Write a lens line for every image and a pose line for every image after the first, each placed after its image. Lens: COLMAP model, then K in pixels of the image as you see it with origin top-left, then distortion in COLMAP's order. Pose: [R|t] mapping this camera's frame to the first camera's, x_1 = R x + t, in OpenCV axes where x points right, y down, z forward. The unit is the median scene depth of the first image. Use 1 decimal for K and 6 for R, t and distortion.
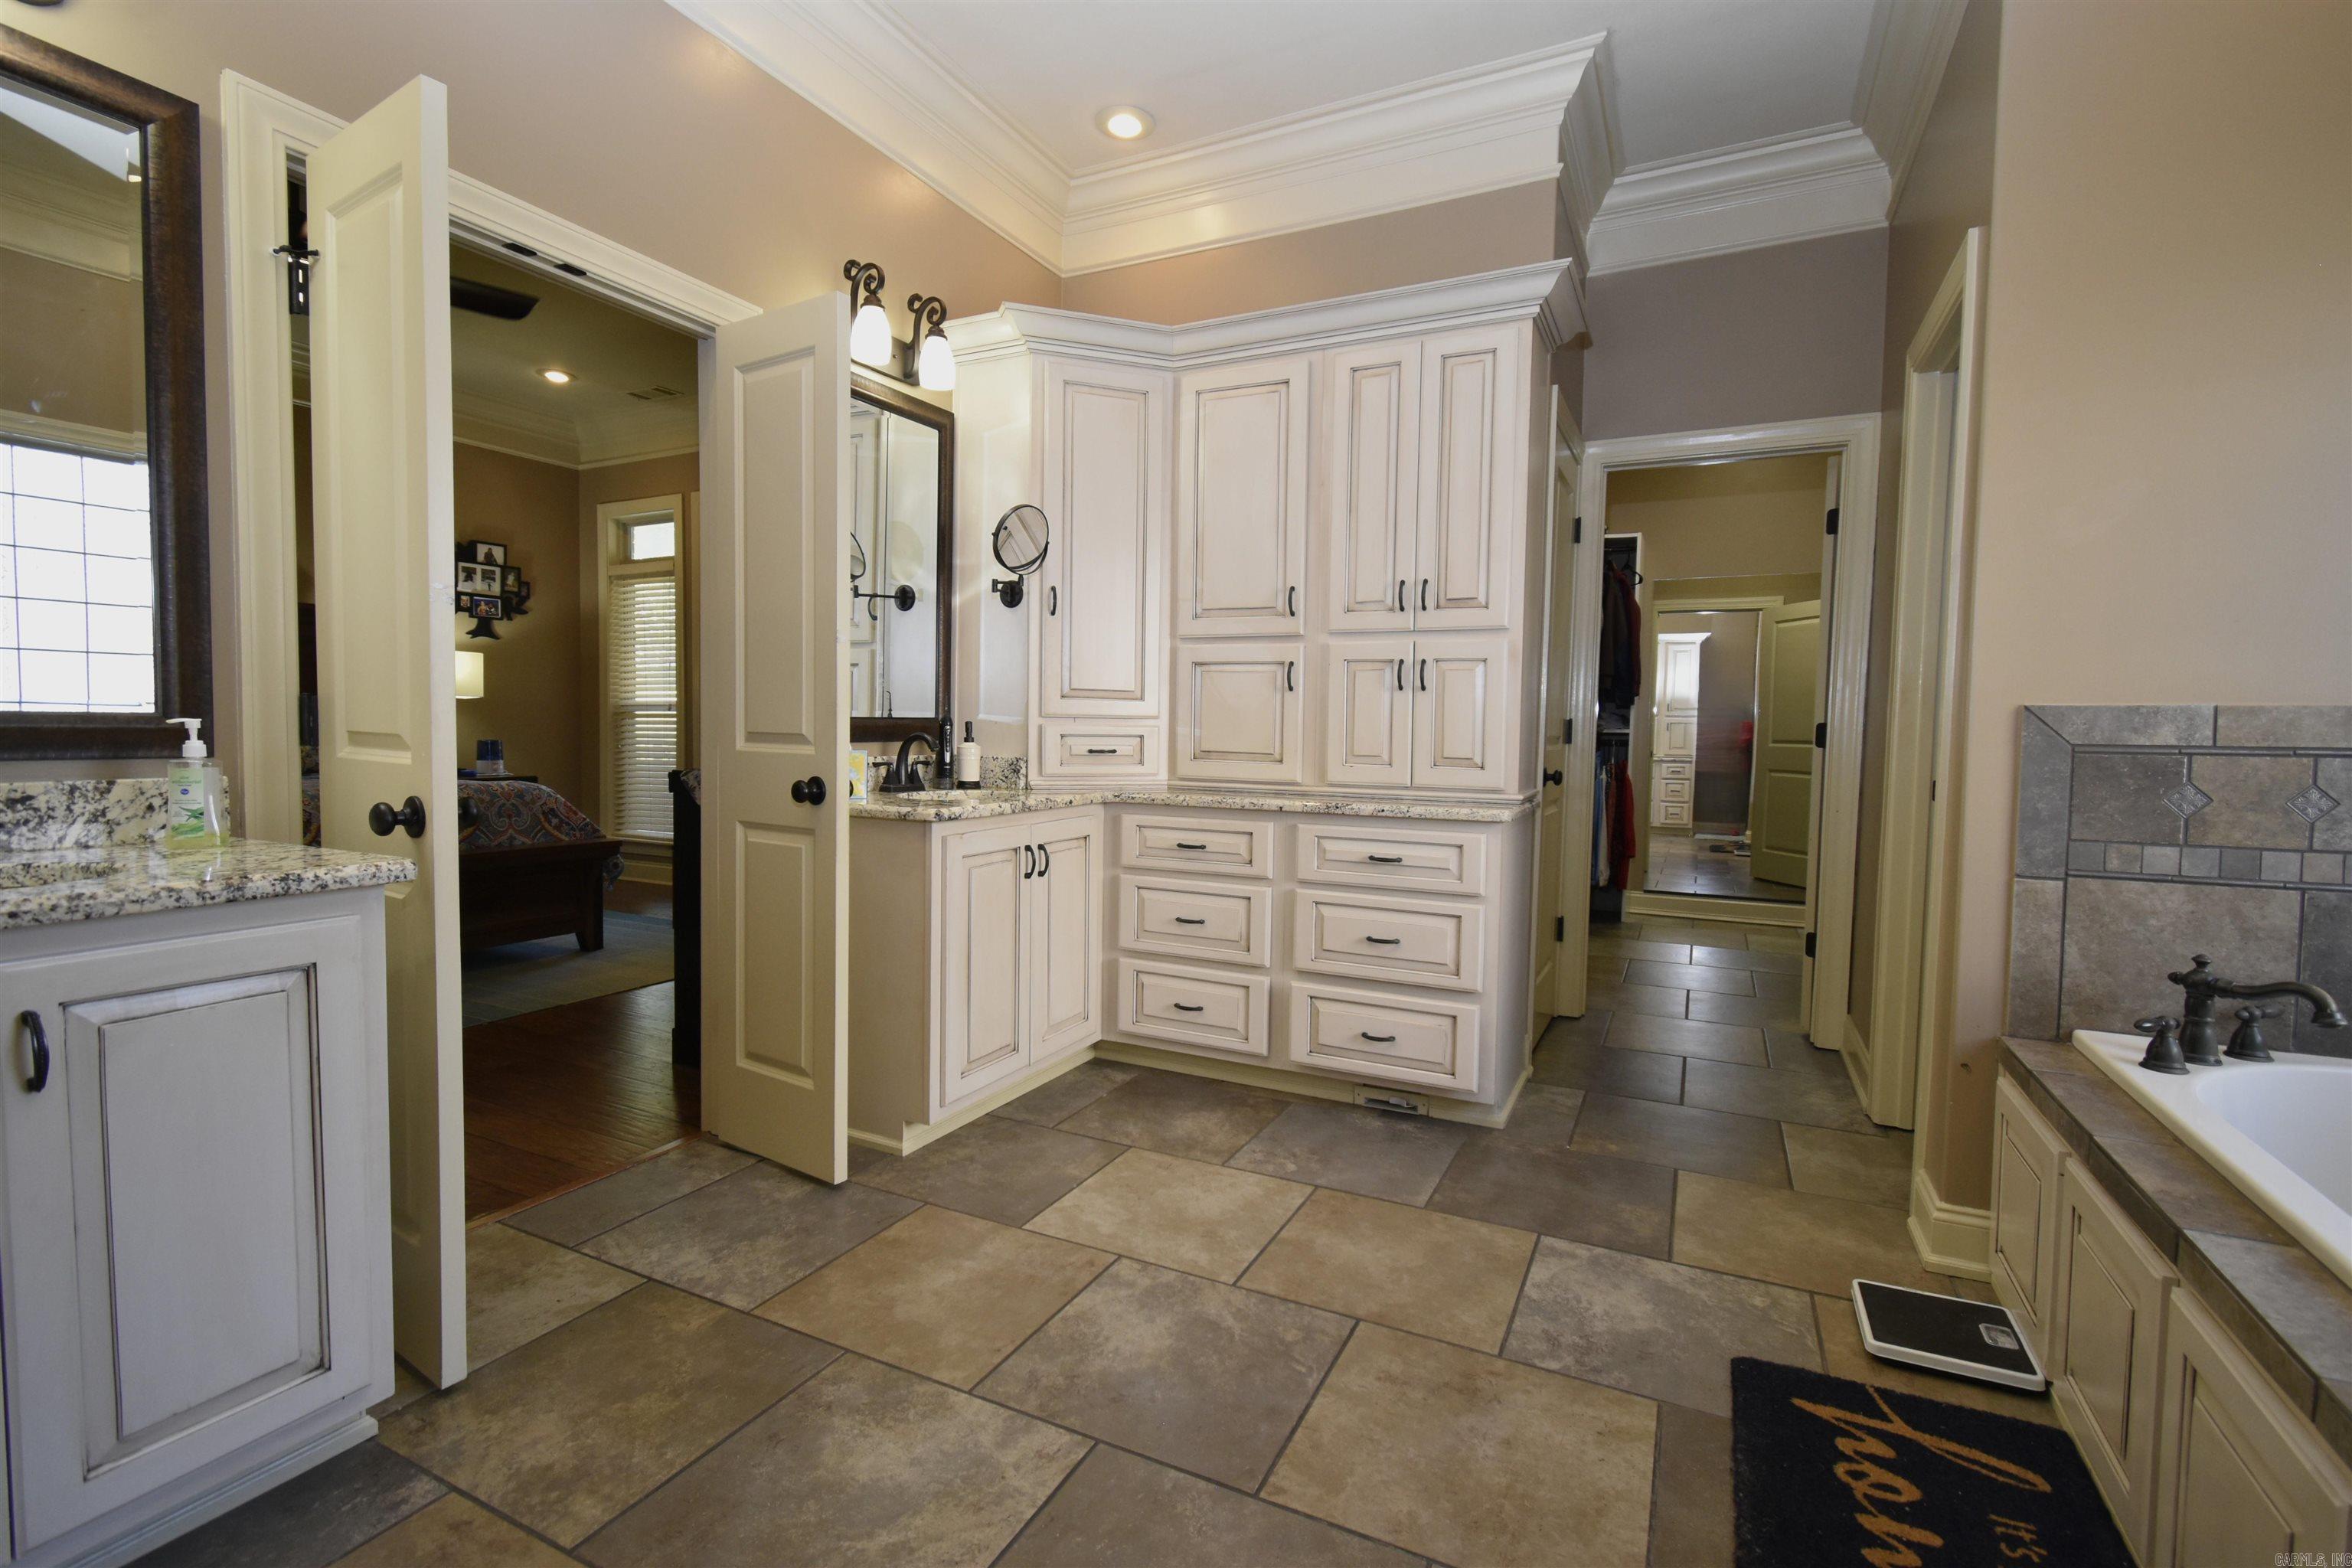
lens RADIAL K [[1034.2, 0, 1176.0], [0, 1034.2, 784.0], [0, 0, 1]] dist [-0.000734, -0.001147]
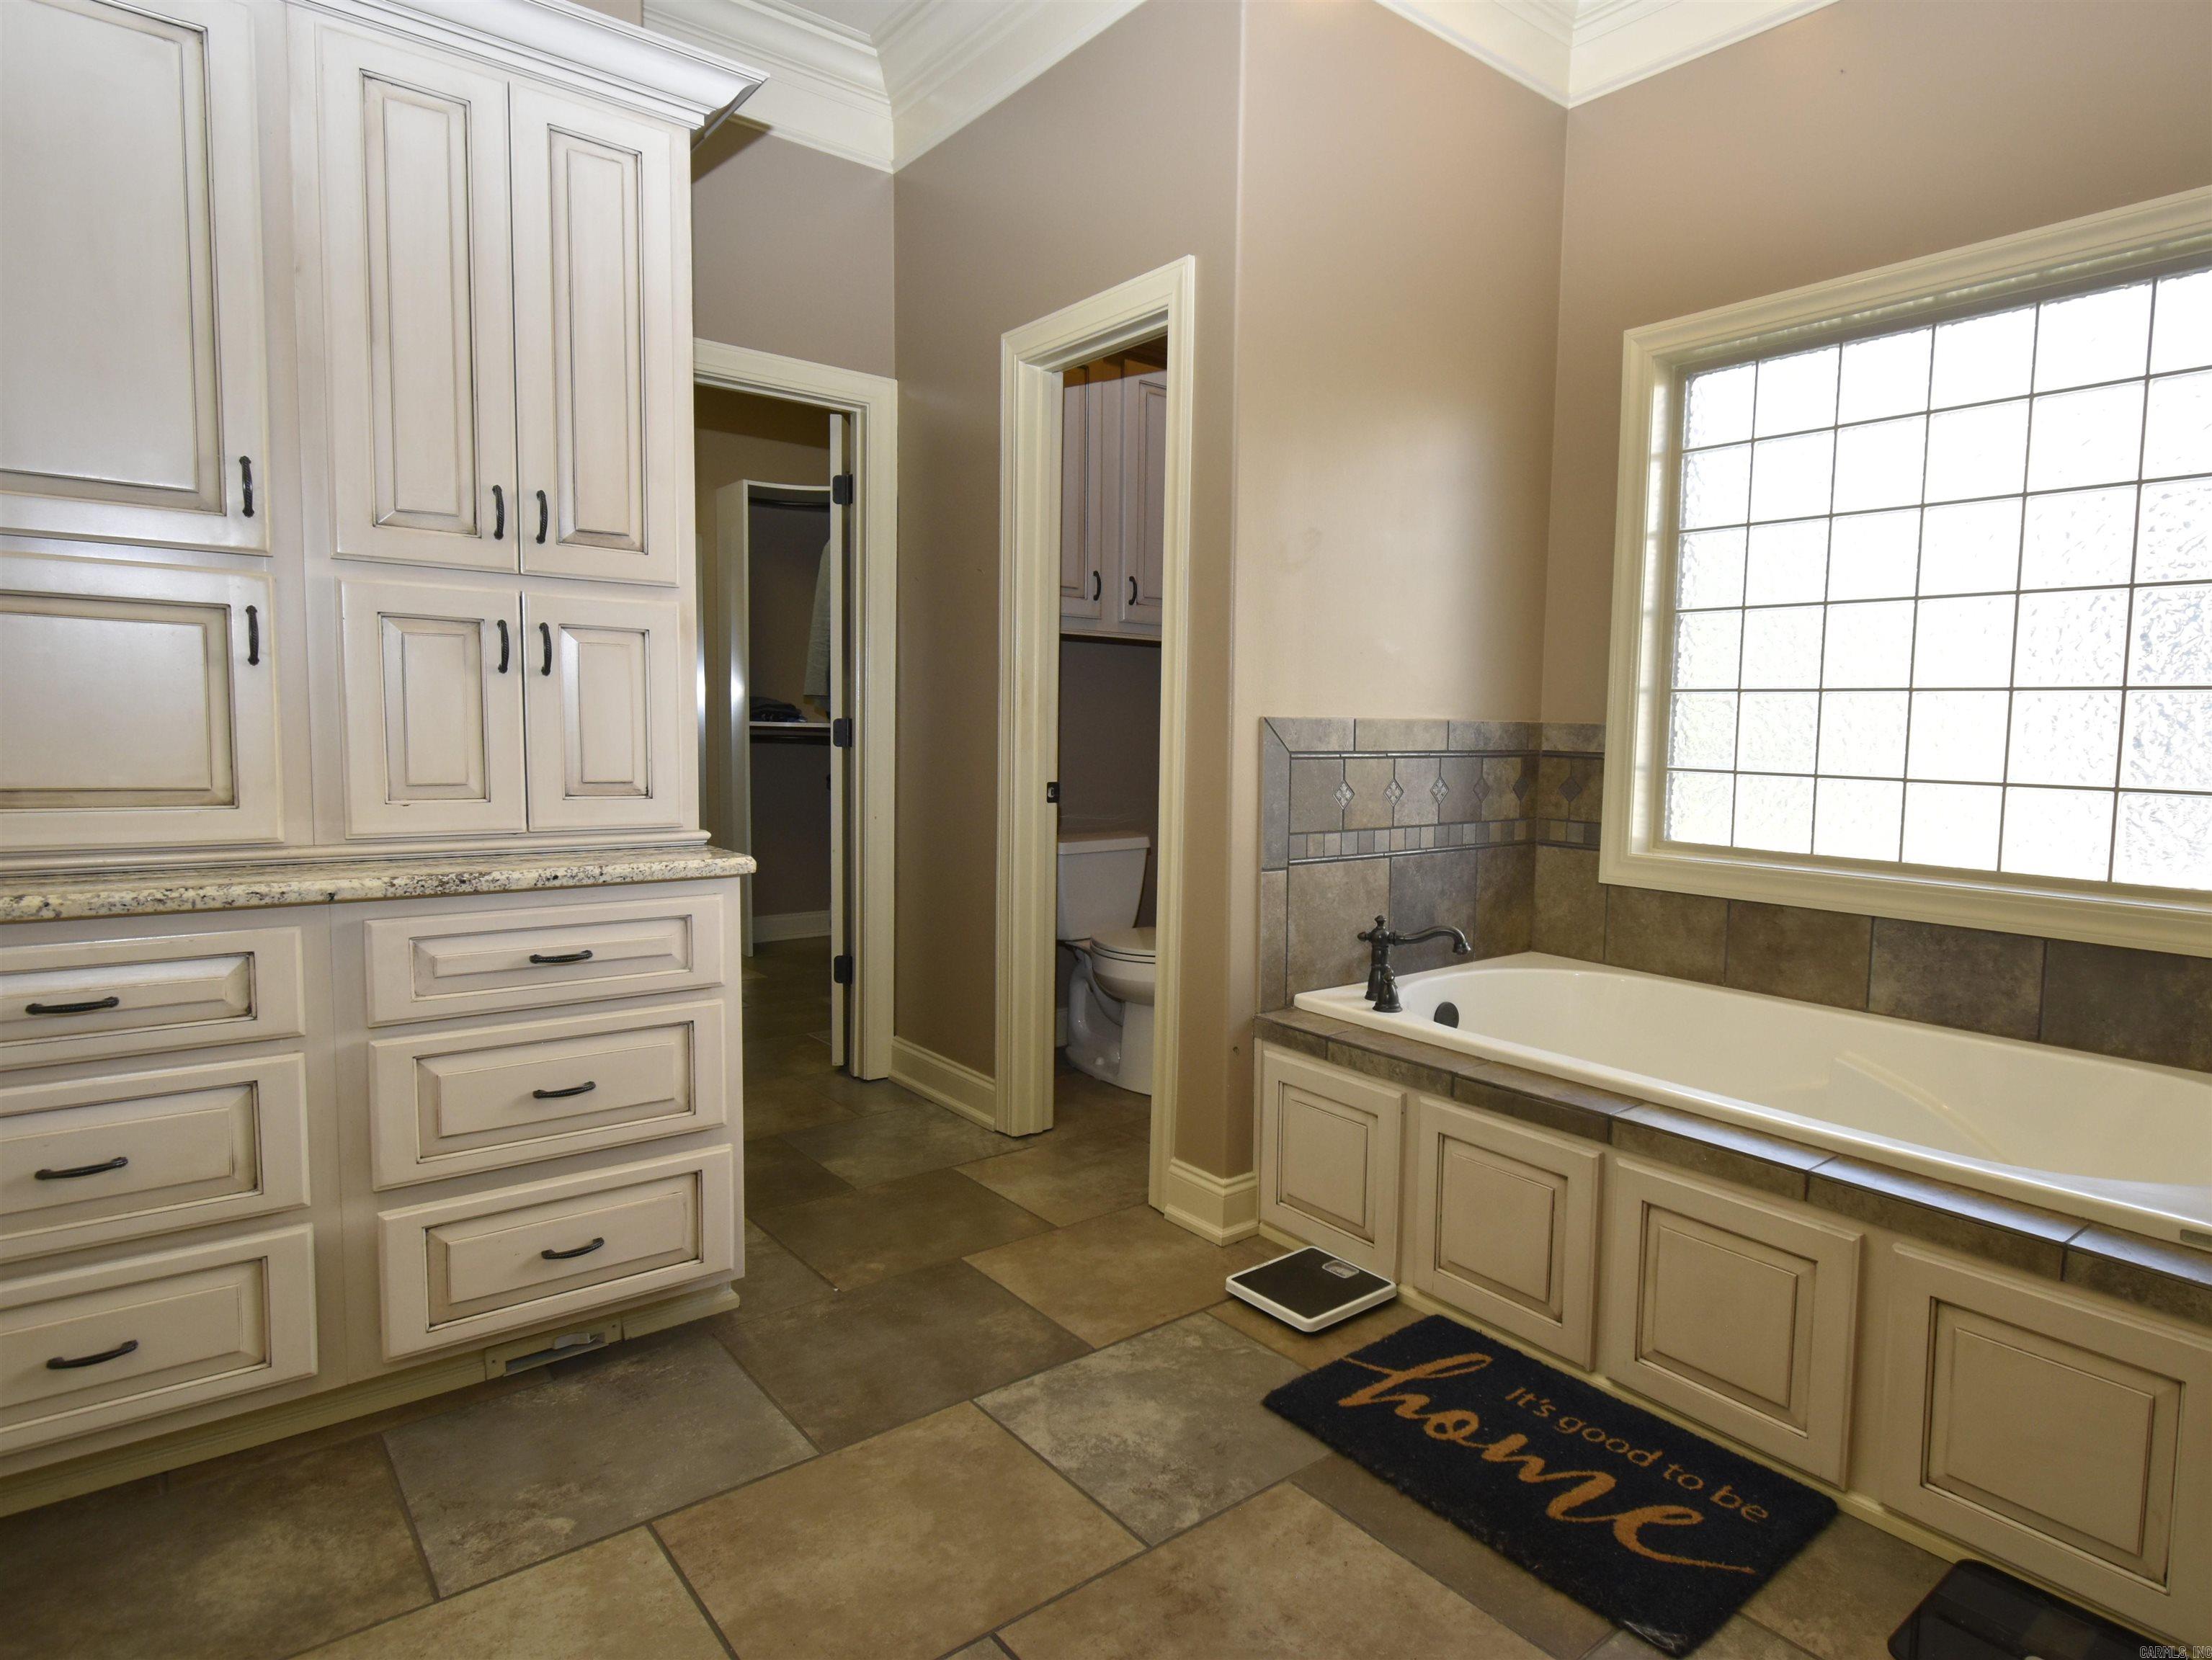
lens RADIAL K [[1300.1, 0, 1106.0], [0, 1300.1, 830.0], [0, 0, 1]] dist [0.002396, -0.002251]
pose [[0.382869, -0.082325, 0.920127, -0.489089], [0.041308, 0.996551, 0.071975, -0.056143], [-0.922879, 0.010451, 0.384949, 0.553121]]
